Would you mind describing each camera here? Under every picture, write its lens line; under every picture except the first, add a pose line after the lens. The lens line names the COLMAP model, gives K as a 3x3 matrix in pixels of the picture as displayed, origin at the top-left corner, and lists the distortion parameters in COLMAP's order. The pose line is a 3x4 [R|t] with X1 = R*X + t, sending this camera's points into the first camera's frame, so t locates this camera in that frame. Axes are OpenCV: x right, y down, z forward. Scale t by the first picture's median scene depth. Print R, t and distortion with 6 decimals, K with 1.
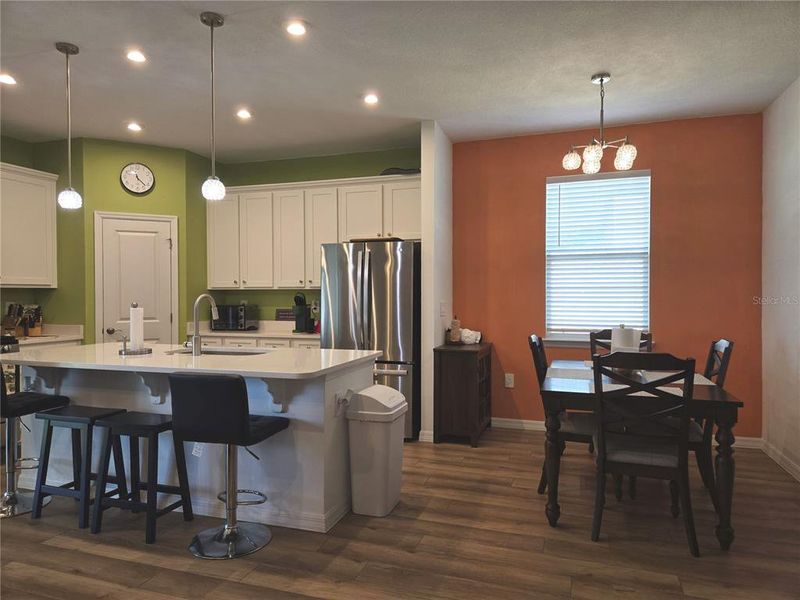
lens RADIAL K [[526.5, 0, 395.1], [0, 526.5, 299.9], [0, 0, 1]] dist [0.076799, -0.069406]
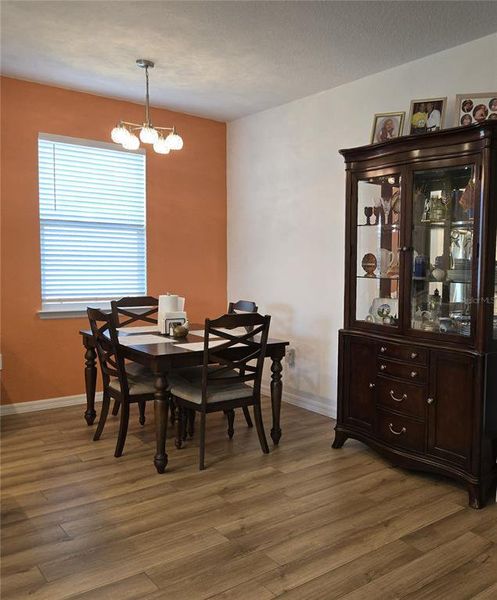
lens RADIAL K [[775.1, 0, 248.5], [0, 775.1, 300.0], [0, 0, 1]] dist [-0.012761, -0.026645]
pose [[0.447042, -0.046121, 0.893323, -0.597161], [-0.013576, 0.998205, 0.058329, -0.022132], [-0.894410, -0.038203, 0.445613, 0.068319]]
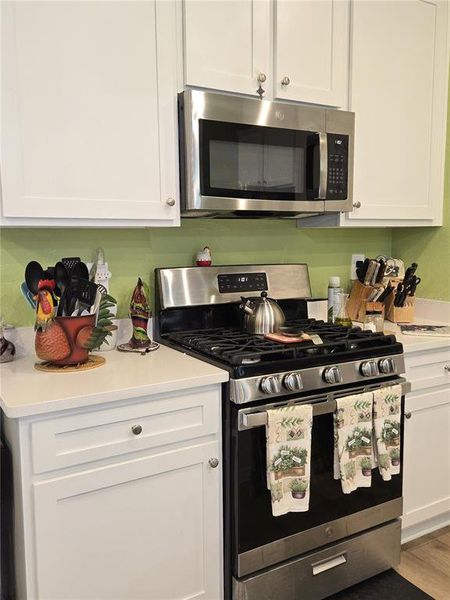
lens RADIAL K [[536.5, 0, 225.0], [0, 536.5, 300.0], [0, 0, 1]] dist [0.064366, 0.000734]
pose [[0.755966, 0.074069, -0.650407, -0.517927], [-0.001575, 0.993781, 0.111341, -0.011412], [0.654609, -0.083145, 0.751381, 0.563680]]
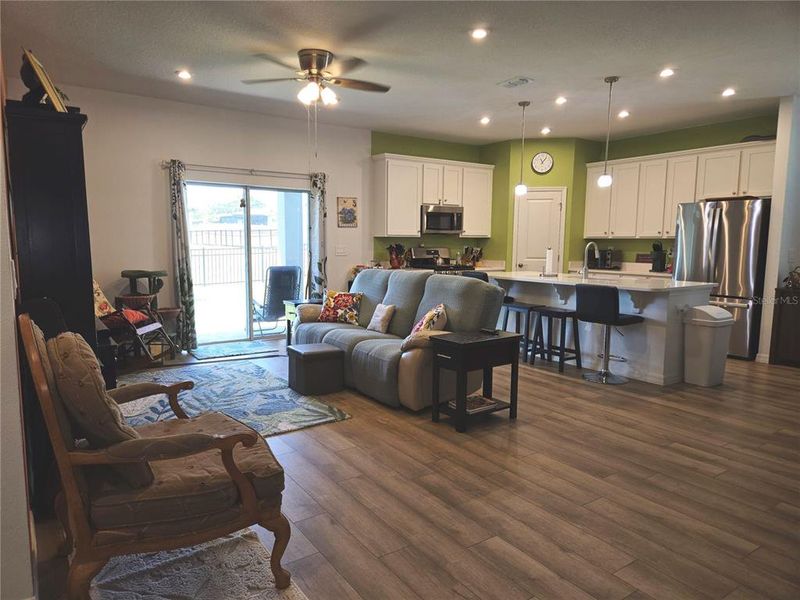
lens RADIAL K [[526.5, 0, 395.1], [0, 526.5, 299.9], [0, 0, 1]] dist [0.076799, -0.069406]
pose [[0.802474, 0.074925, -0.591965, 0.103772], [-0.015728, 0.994396, 0.104540, 0.003162], [0.596480, -0.074580, 0.799155, -0.512671]]
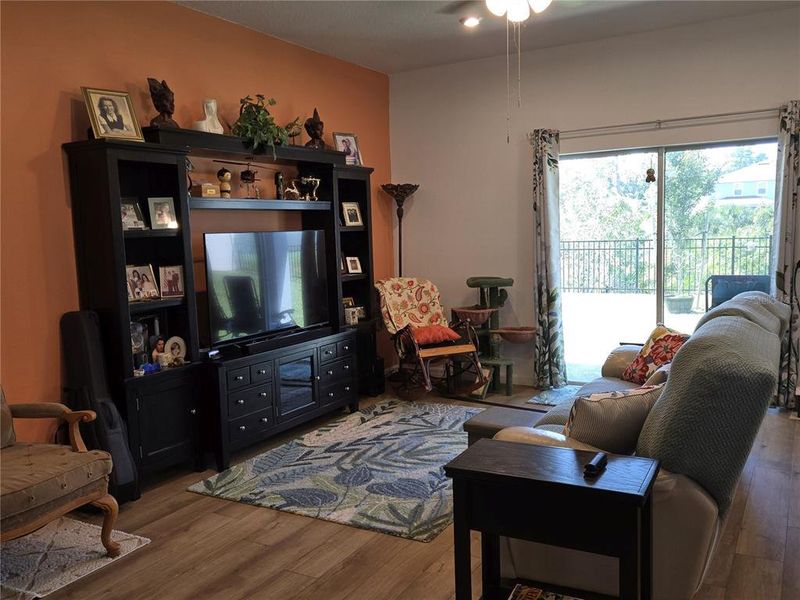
lens RADIAL K [[715.3, 0, 400.0], [0, 715.3, 300.0], [0, 0, 1]] dist [0.064366, 0.000734]
pose [[-0.184780, 0.103518, -0.977313, 0.217855], [0.018521, 0.994627, 0.101850, -0.021814], [0.982605, 0.000719, -0.185704, 0.198377]]
